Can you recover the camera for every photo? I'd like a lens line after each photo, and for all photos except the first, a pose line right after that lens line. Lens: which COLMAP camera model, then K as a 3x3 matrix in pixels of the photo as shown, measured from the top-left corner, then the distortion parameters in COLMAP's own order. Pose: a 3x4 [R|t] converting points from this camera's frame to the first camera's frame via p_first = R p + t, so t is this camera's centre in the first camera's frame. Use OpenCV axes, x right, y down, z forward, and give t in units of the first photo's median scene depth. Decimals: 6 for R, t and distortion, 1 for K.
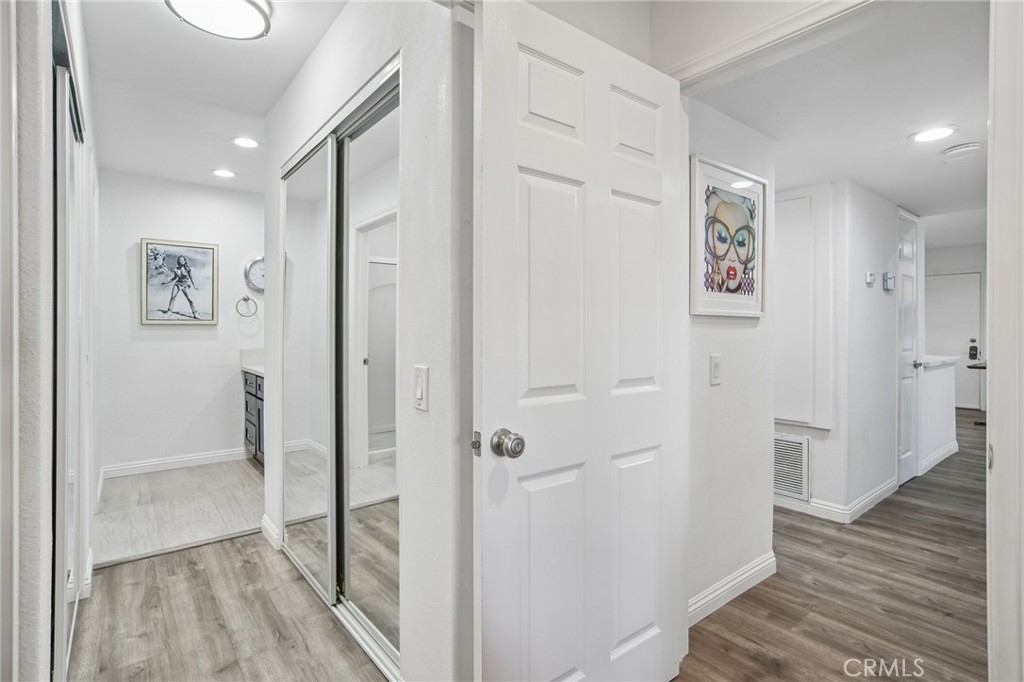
lens RADIAL K [[502.7, 0, 513.6], [0, 502.7, 334.6], [0, 0, 1]] dist [-0.023955, 0.009933]
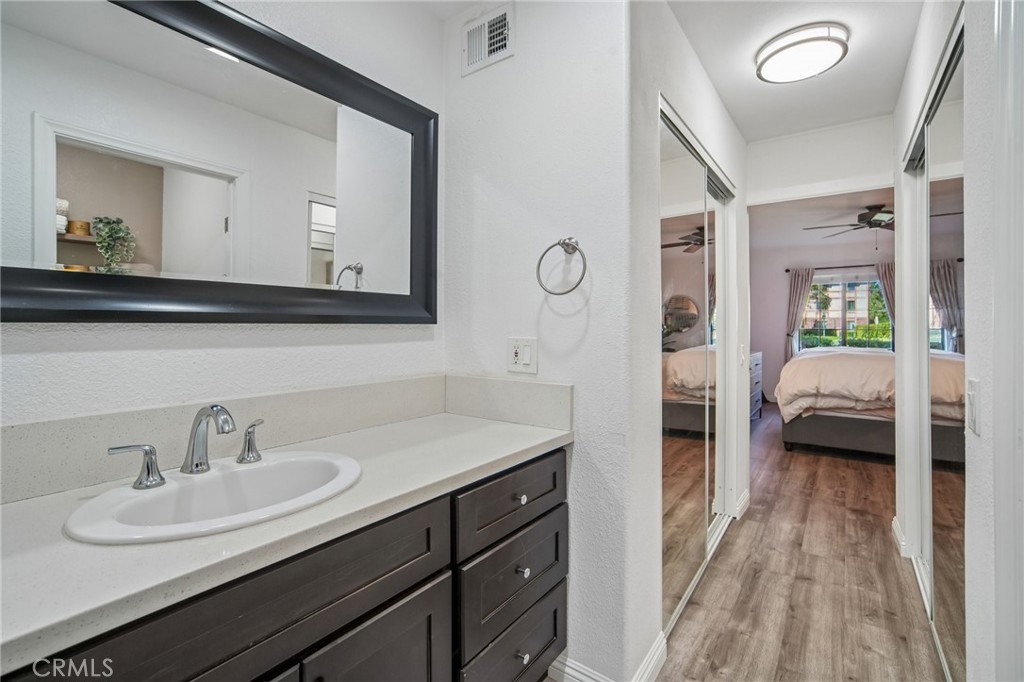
lens RADIAL K [[463.9, 0, 514.6], [0, 463.9, 333.9], [0, 0, 1]] dist [-0.014605, 0.006823]
pose [[-0.276769, -0.014033, 0.960834, -1.302383], [0.006800, 0.999840, 0.016562, -0.023590], [-0.960912, 0.011118, -0.276630, 1.754550]]
